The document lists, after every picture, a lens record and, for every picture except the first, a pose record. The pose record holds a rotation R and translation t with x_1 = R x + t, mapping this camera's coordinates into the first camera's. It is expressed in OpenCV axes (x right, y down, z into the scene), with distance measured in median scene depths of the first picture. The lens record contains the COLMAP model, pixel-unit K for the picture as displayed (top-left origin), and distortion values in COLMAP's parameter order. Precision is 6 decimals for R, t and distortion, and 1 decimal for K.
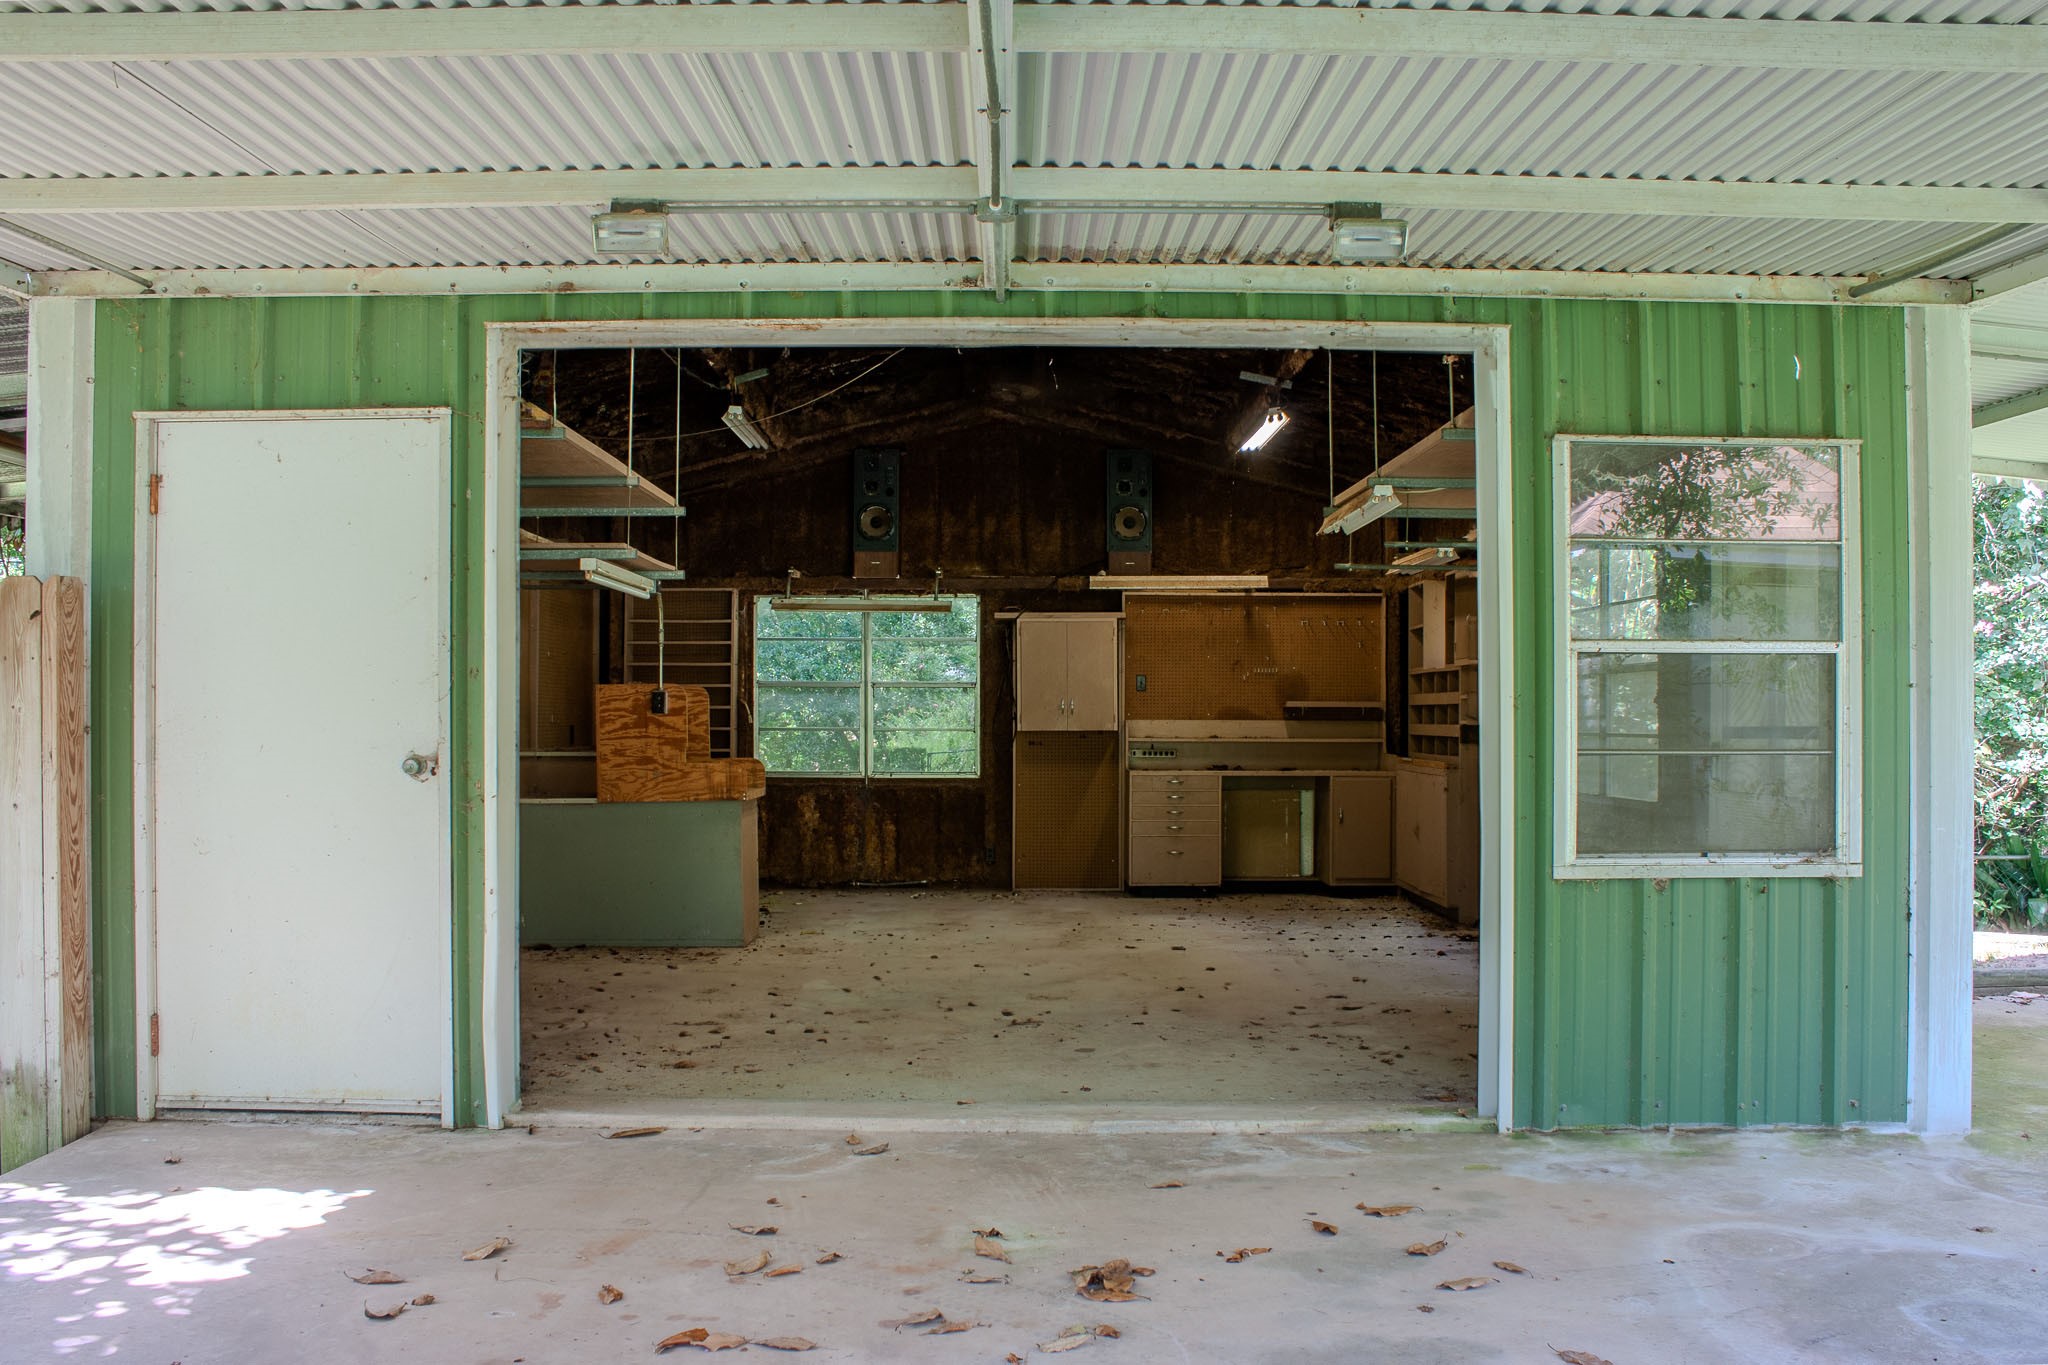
lens RADIAL K [[1740.7, 0, 1025.1], [0, 1740.7, 694.0], [0, 0, 1]] dist [-0.100771, 0.048576]
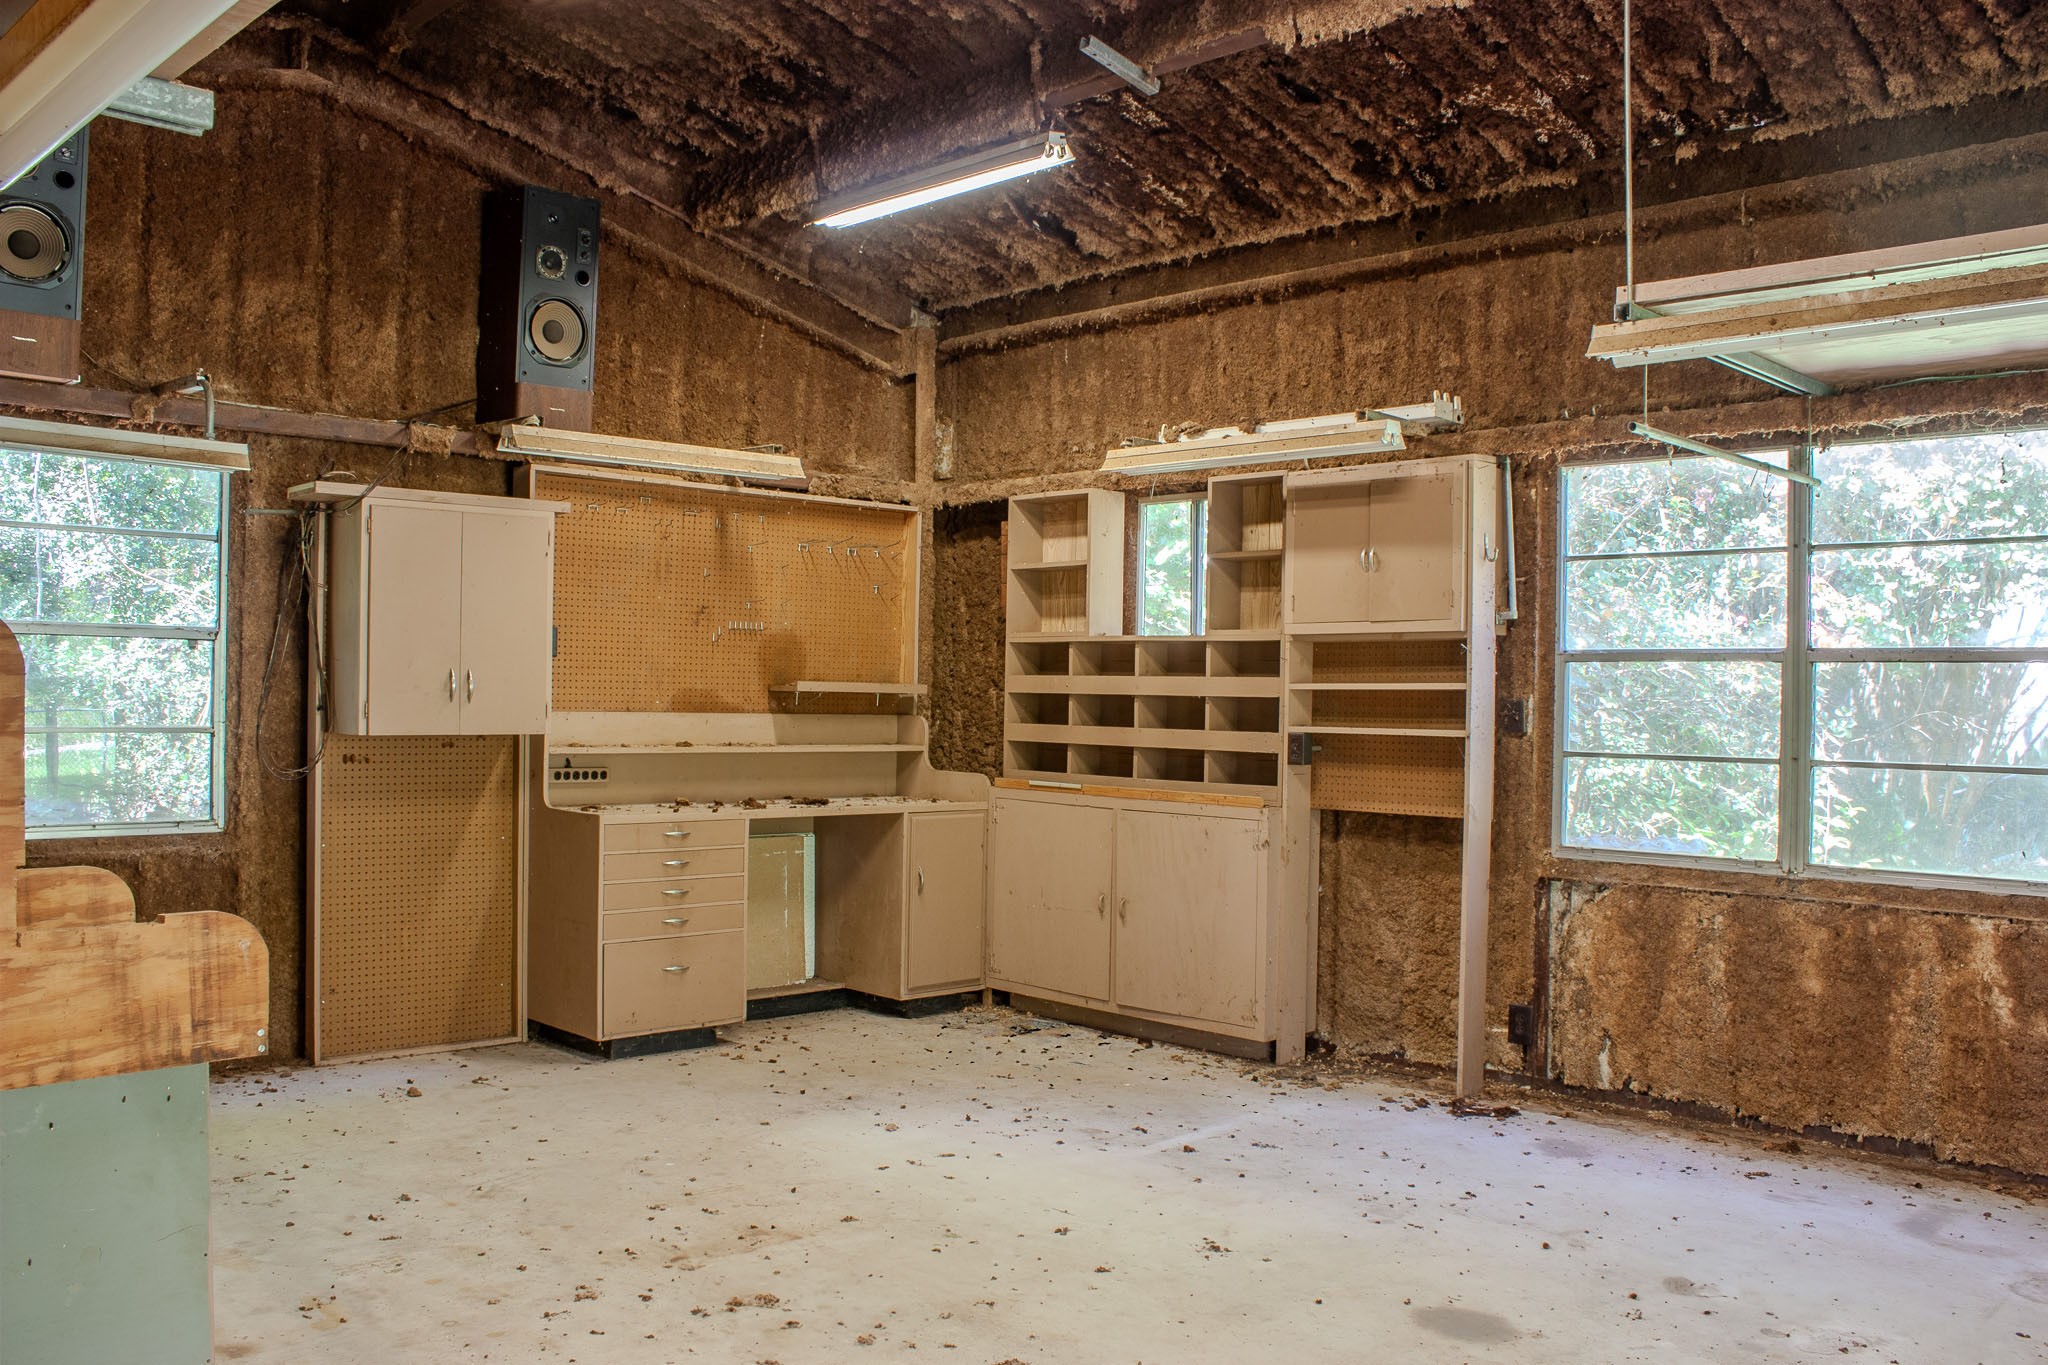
lens RADIAL K [[1740.7, 0, 1014.5], [0, 1740.7, 668.9], [0, 0, 1]] dist [-0.100771, 0.048576]
pose [[0.742373, 0.022018, 0.669625, -0.177309], [-0.026370, 0.999646, -0.003635, 0.000261], [-0.669467, -0.014960, 0.742691, 0.517379]]
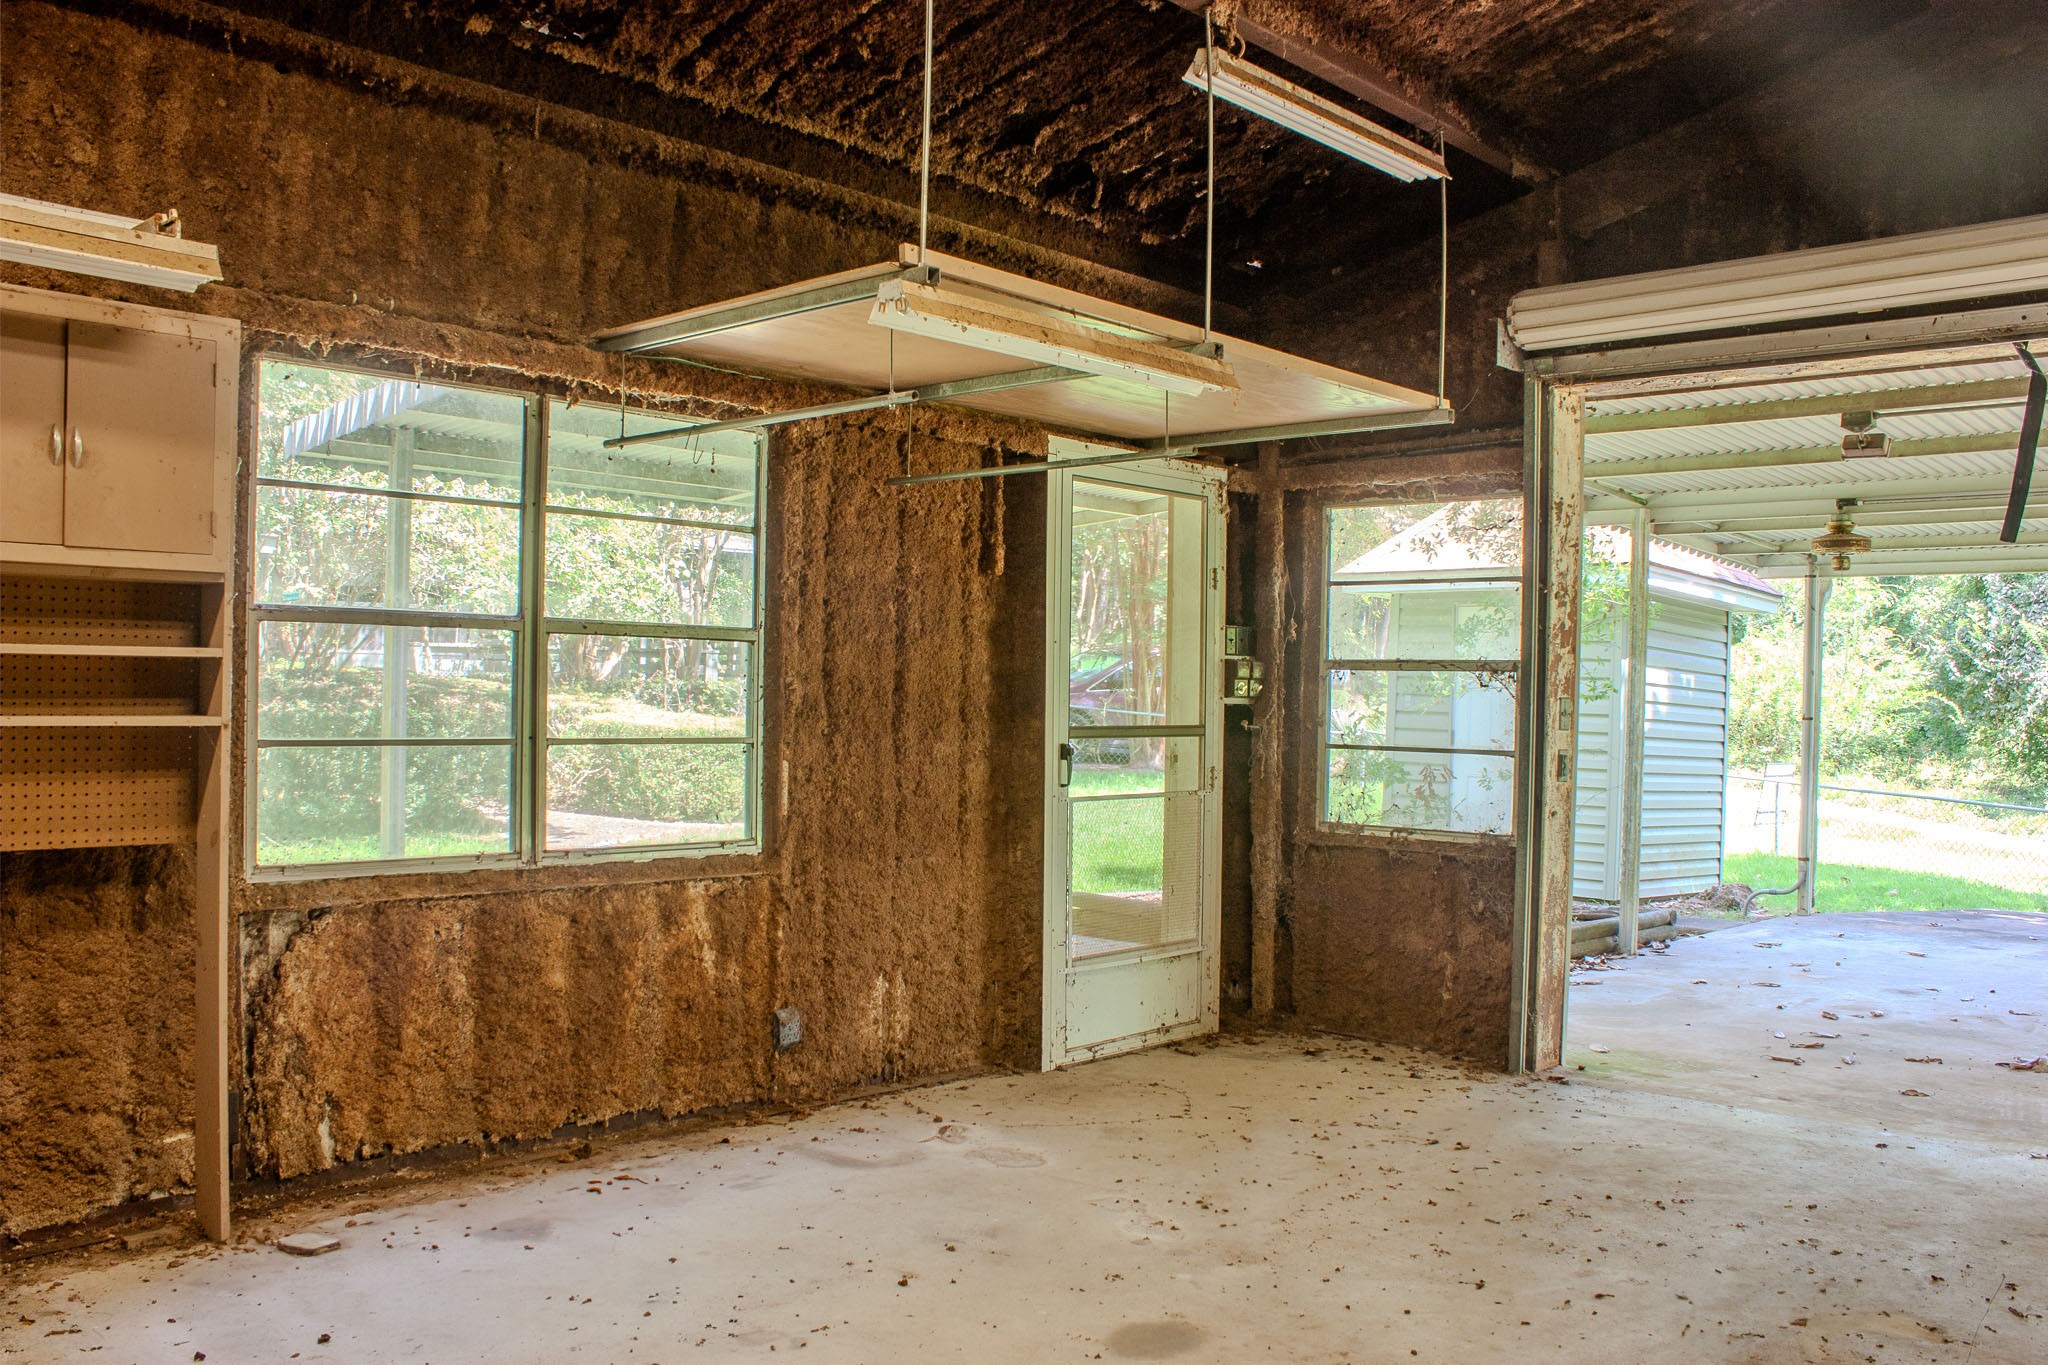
lens RADIAL K [[1740.7, 0, 1018.0], [0, 1740.7, 692.6], [0, 0, 1]] dist [-0.100771, 0.048576]
pose [[-0.705773, -0.015213, 0.708275, -0.110515], [-0.032339, 0.999419, -0.010758, 0.005748], [-0.707700, -0.030498, -0.705855, 0.874192]]
